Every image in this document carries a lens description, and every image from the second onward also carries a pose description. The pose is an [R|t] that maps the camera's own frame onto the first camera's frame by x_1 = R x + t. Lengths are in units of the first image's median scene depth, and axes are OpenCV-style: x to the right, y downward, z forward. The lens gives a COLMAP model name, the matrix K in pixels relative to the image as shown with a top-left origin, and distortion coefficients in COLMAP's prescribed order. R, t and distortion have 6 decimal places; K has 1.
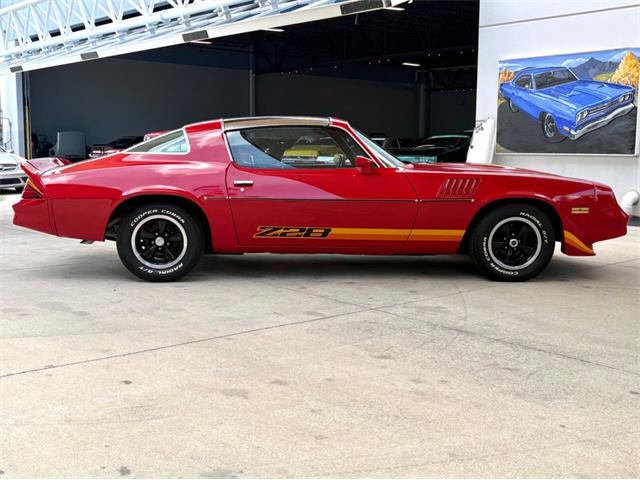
lens RADIAL K [[733.5, 0, 320.0], [0, 733.5, 240.0], [0, 0, 1]] dist [0.155281, -0.298234]
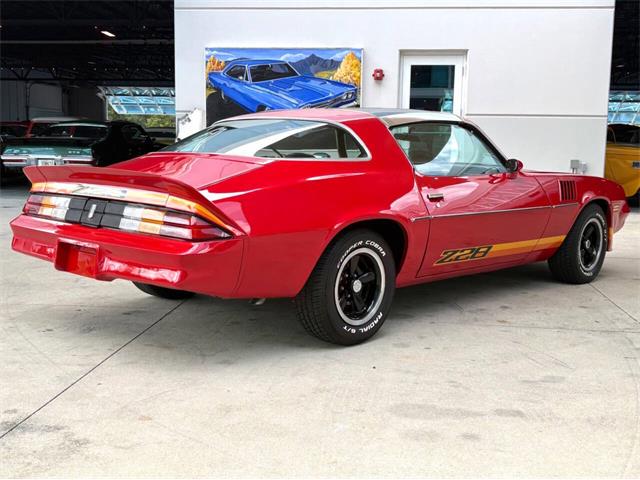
lens RADIAL K [[768.2, 0, 308.7], [0, 768.2, 224.0], [0, 0, 1]] dist [0.067826, -0.053010]
pose [[0.746080, -0.070684, 0.662094, -0.348361], [0.077559, 0.996806, 0.019019, -0.035317], [-0.661324, 0.037162, 0.749179, 0.231497]]
